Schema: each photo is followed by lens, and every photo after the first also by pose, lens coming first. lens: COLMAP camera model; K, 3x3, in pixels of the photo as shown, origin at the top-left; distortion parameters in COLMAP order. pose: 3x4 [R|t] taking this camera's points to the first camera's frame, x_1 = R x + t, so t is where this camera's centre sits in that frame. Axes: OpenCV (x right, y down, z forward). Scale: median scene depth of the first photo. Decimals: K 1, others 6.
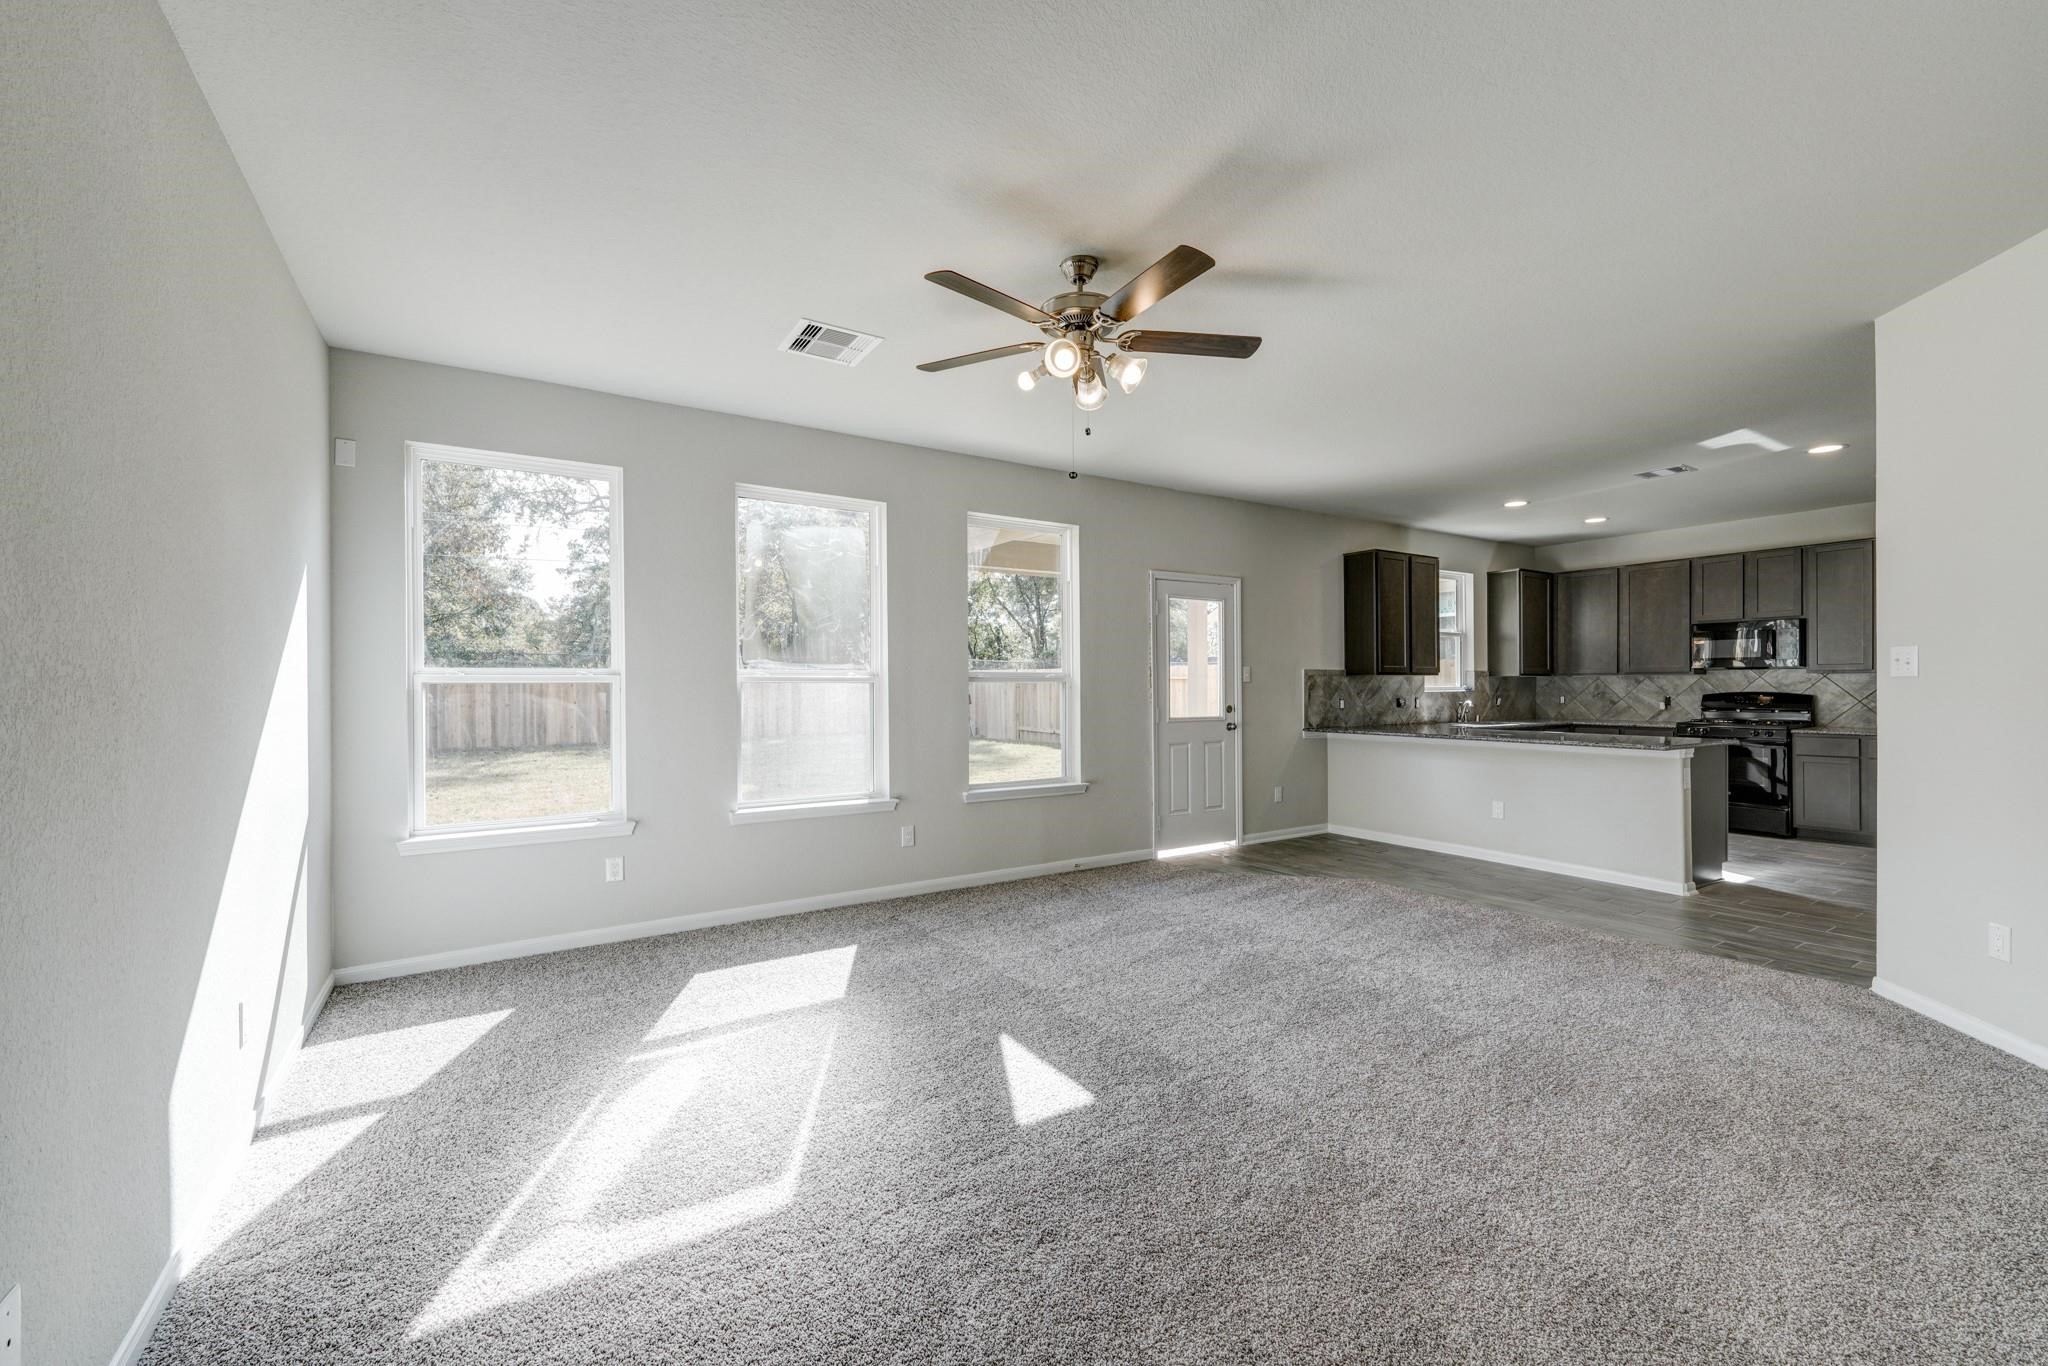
lens RADIAL K [[832.6, 0, 1027.3], [0, 832.6, 692.3], [0, 0, 1]] dist [-0.002595, -0.000126]
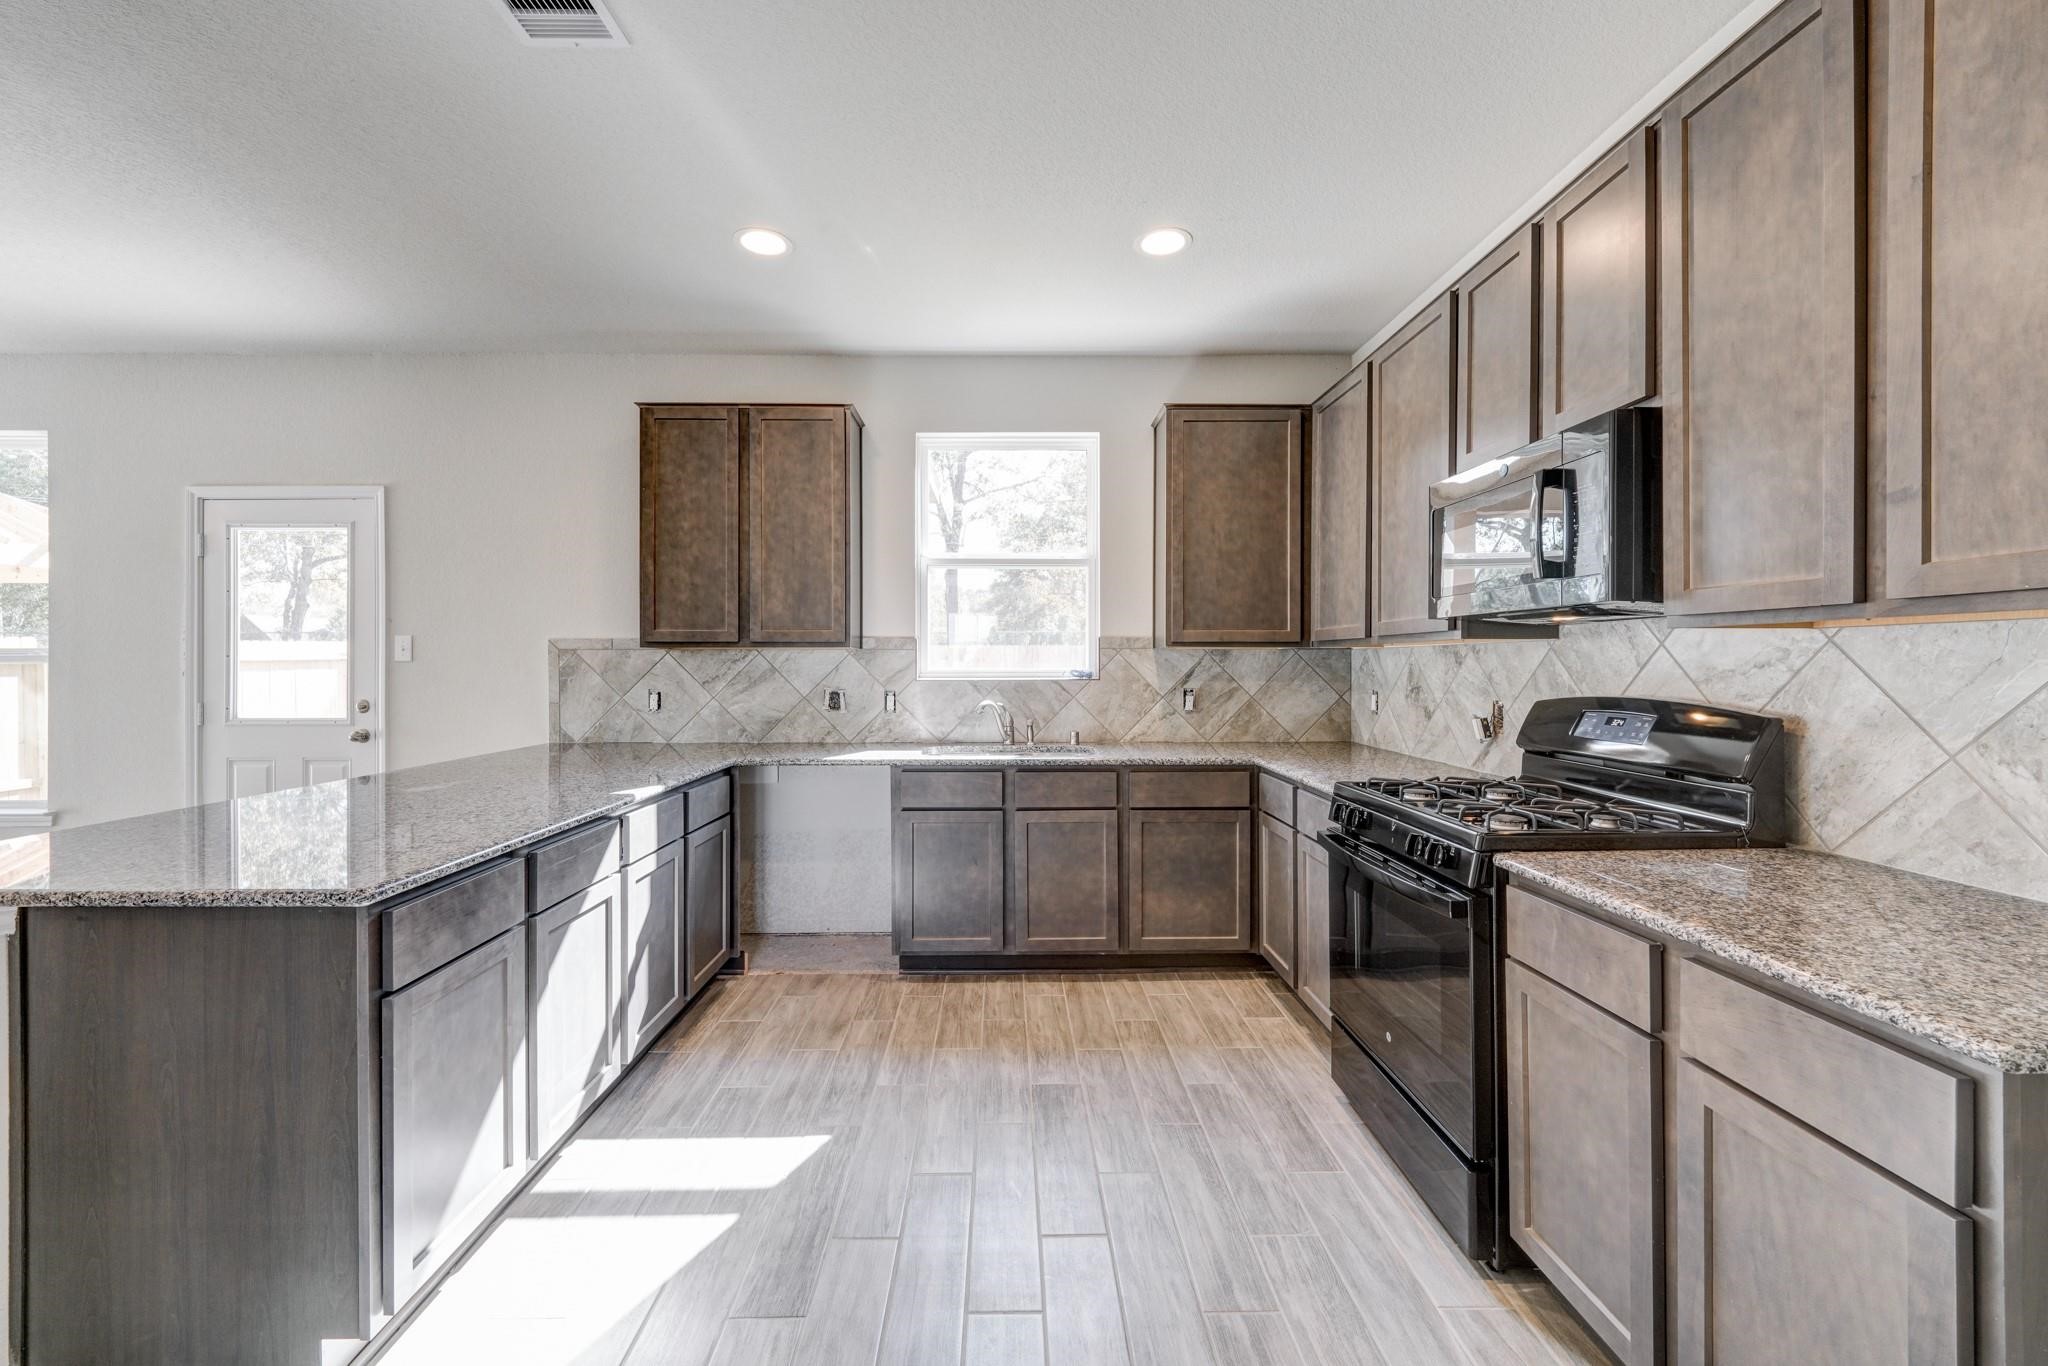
lens RADIAL K [[832.6, 0, 1019.7], [0, 832.6, 664.8], [0, 0, 1]] dist [-0.002595, -0.000126]
pose [[0.857153, 0.006186, -0.515025, 0.882654], [-0.005530, 0.999981, 0.002808, -0.013123], [0.515033, 0.000441, 0.857170, 0.677600]]
